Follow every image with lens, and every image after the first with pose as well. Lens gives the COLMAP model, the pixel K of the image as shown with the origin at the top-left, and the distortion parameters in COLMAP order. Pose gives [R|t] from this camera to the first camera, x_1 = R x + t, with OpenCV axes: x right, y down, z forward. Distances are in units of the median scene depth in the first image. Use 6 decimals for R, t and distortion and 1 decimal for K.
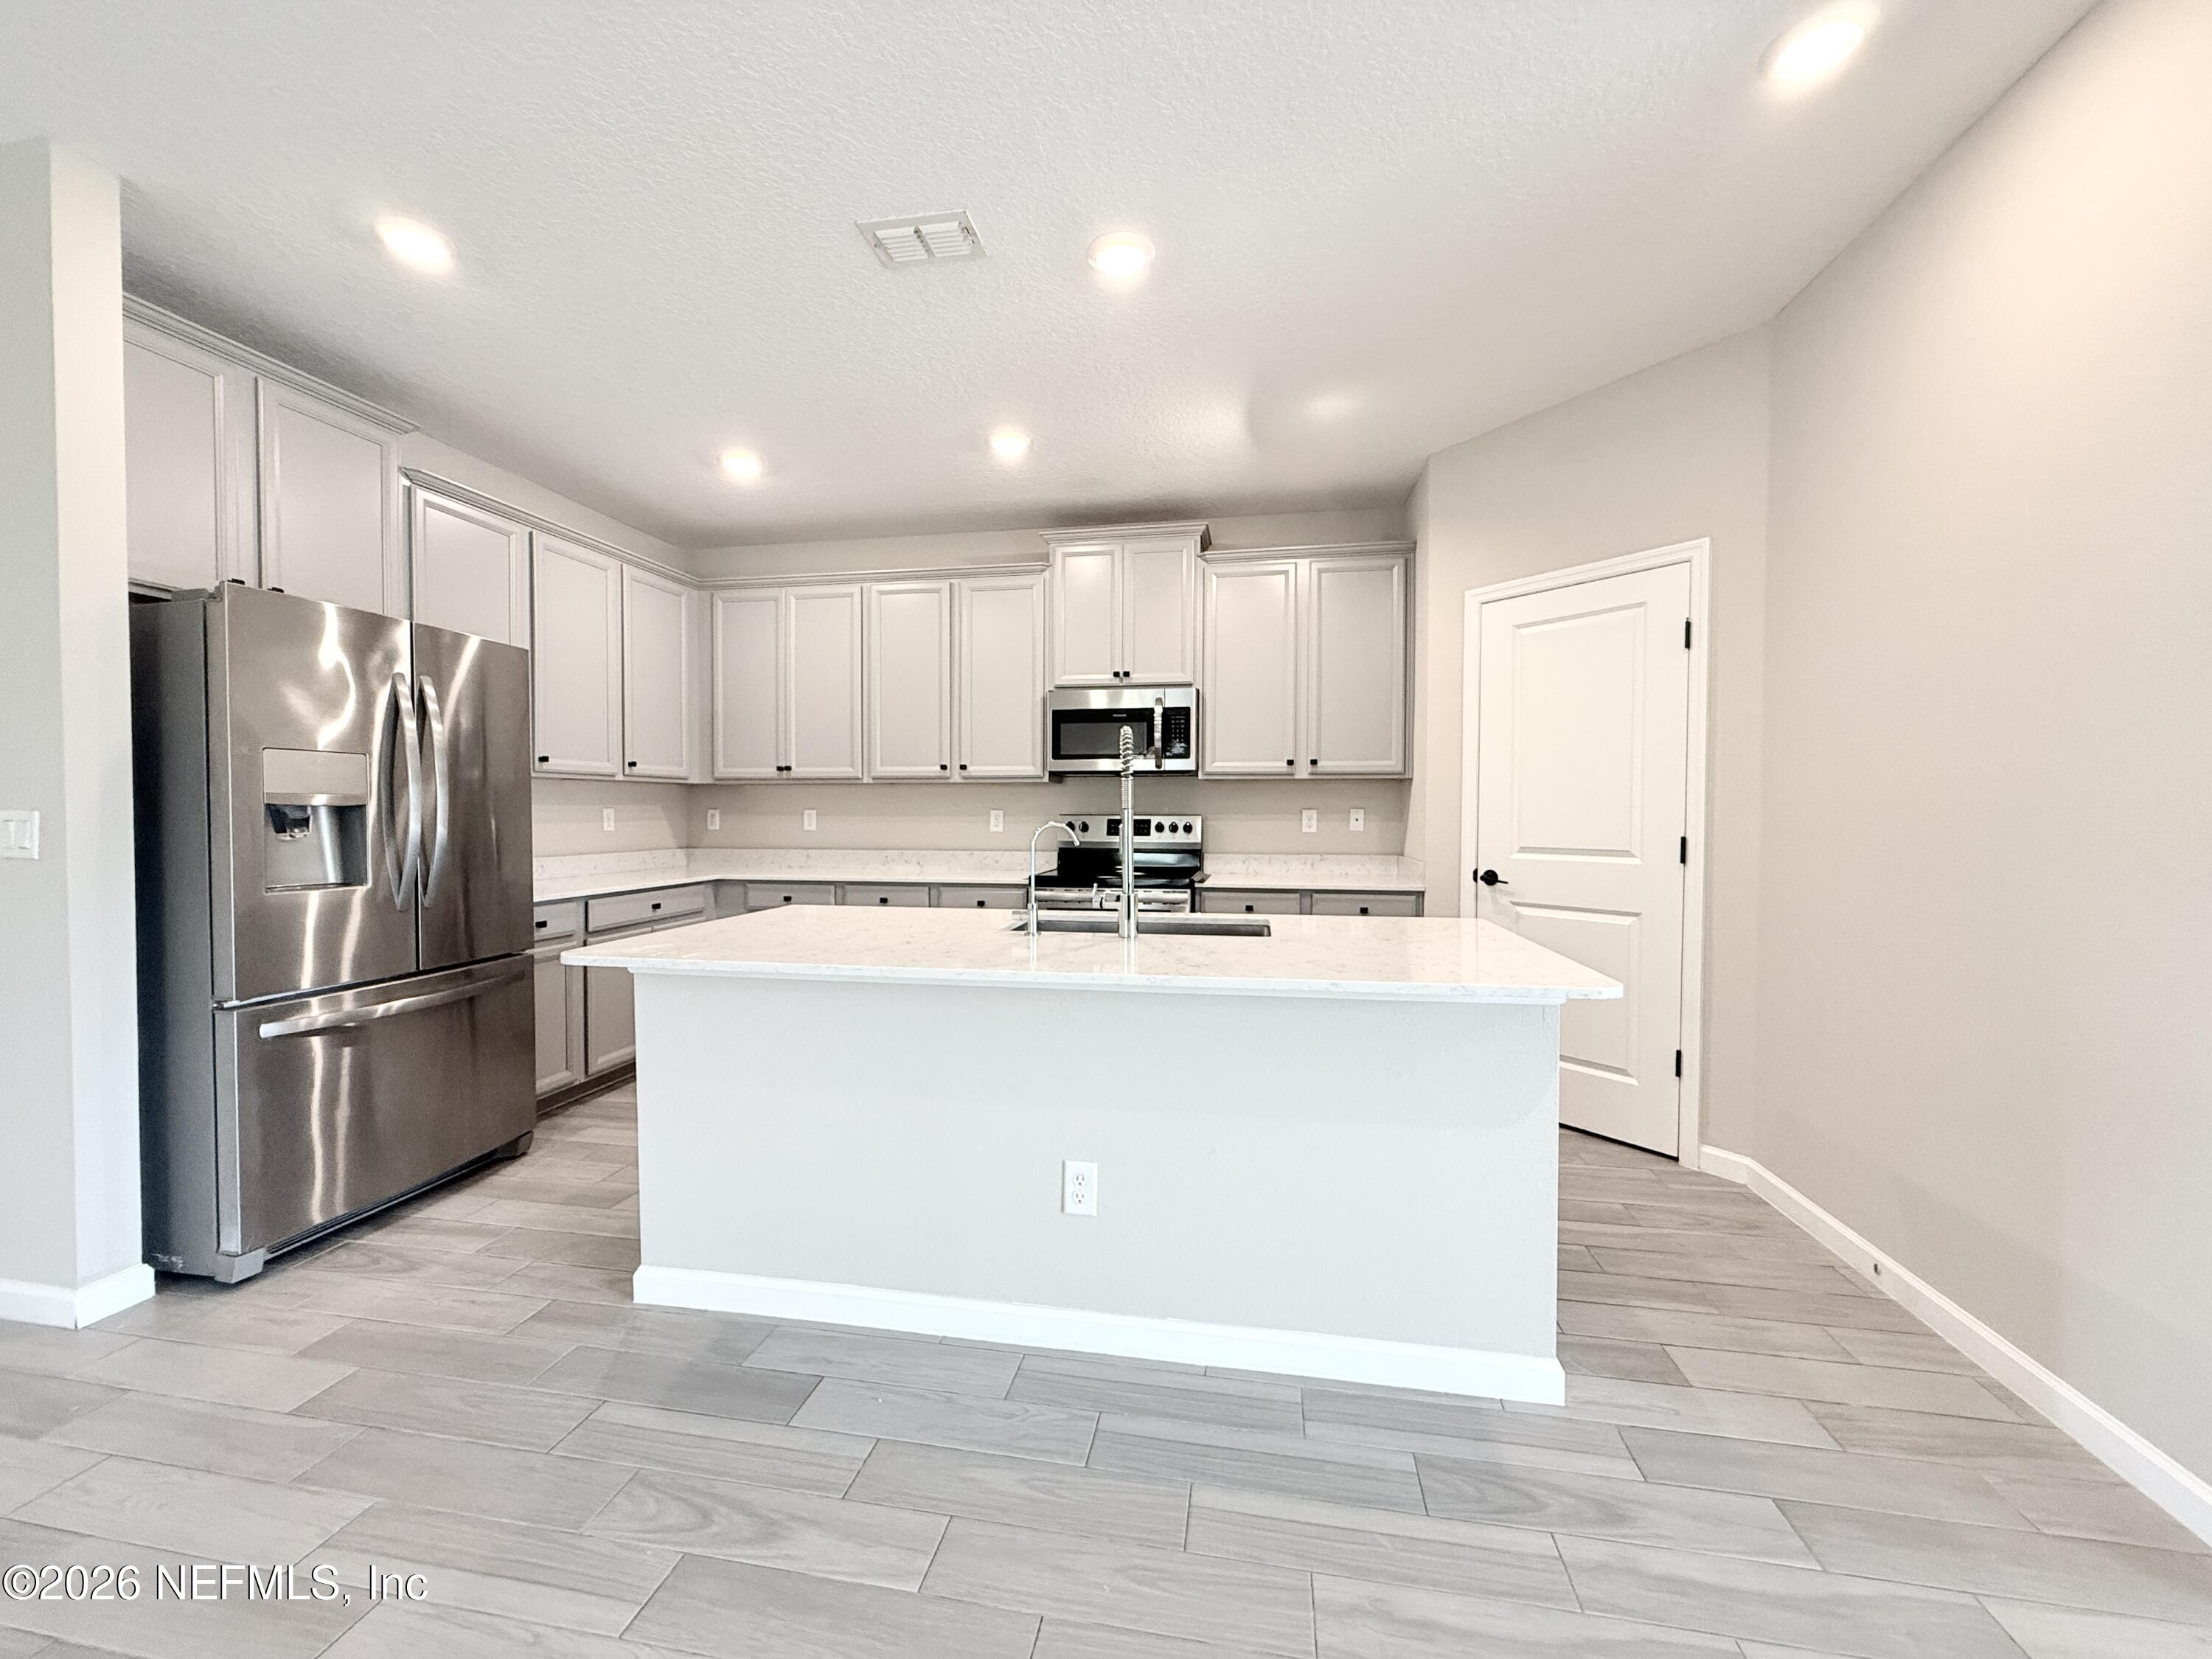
lens RADIAL K [[882.9, 0, 1099.9], [0, 882.9, 830.7], [0, 0, 1]] dist [0.000586, 0.000489]
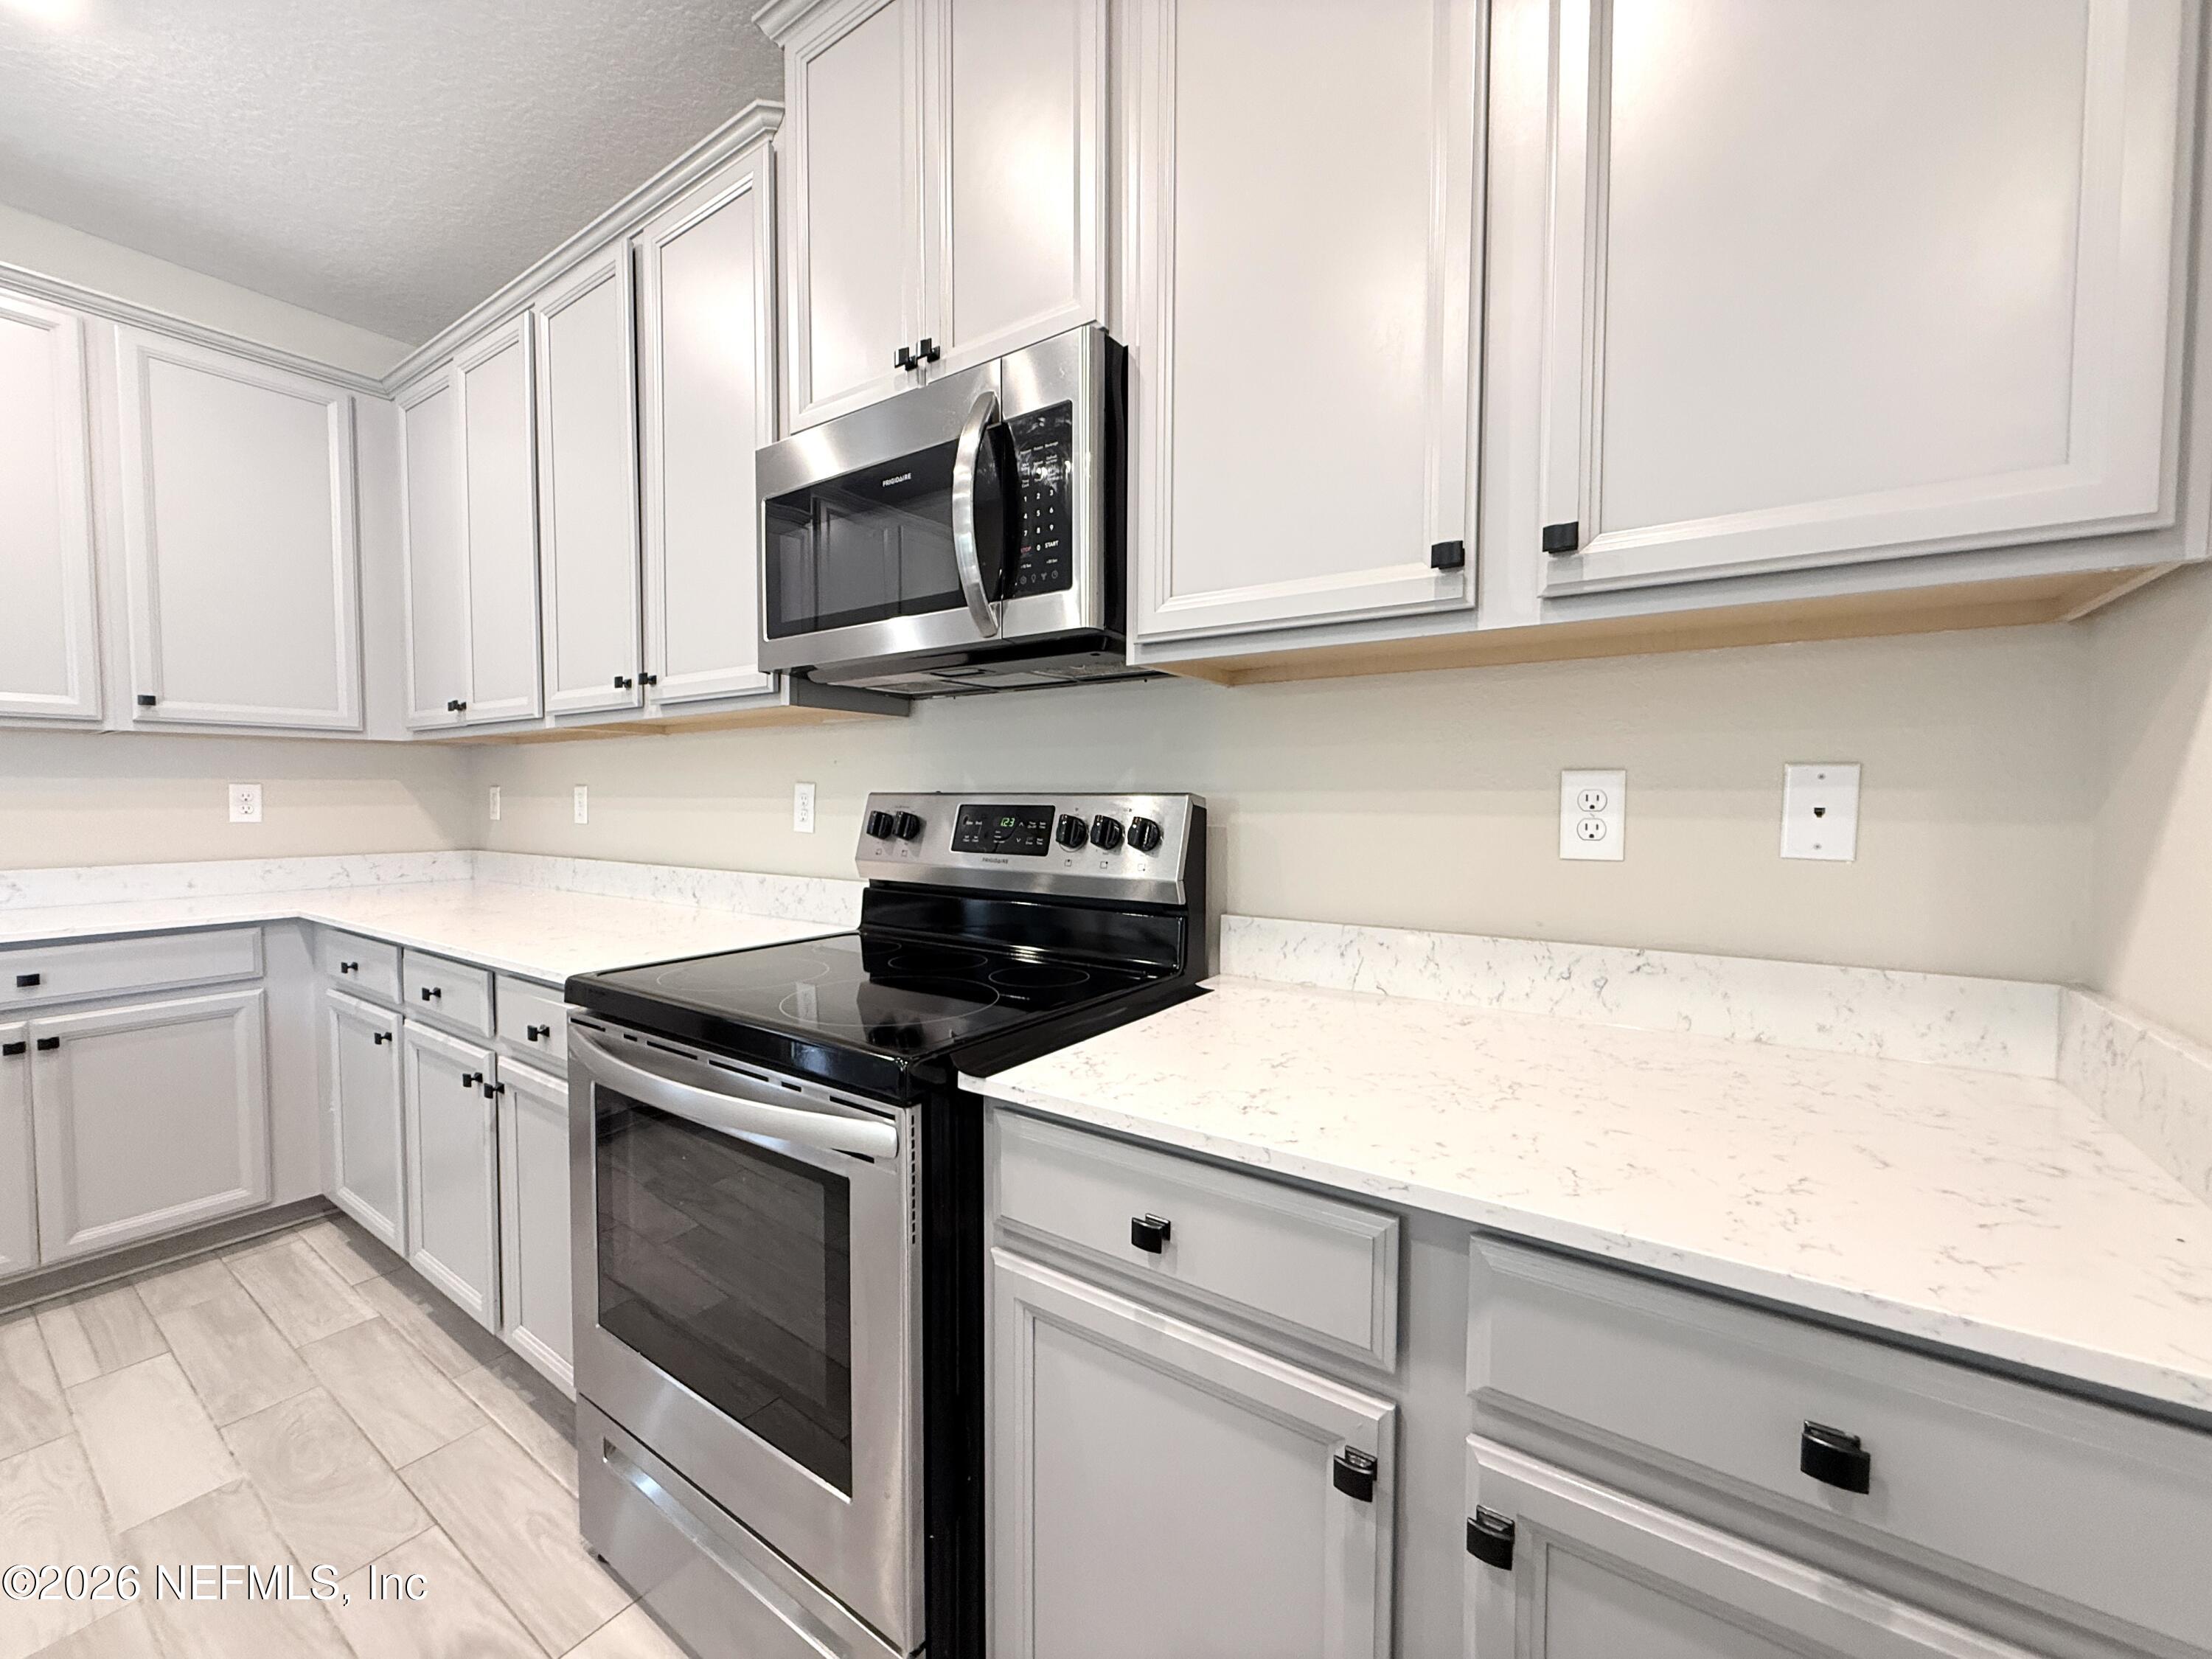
lens RADIAL K [[882.9, 0, 1098.4], [0, 882.9, 829.3], [0, 0, 1]] dist [0.000586, 0.000489]
pose [[0.911053, 0.014407, -0.412038, 0.221965], [-0.007737, 0.999811, 0.017852, -0.010719], [0.412217, -0.013076, 0.910992, 0.736062]]
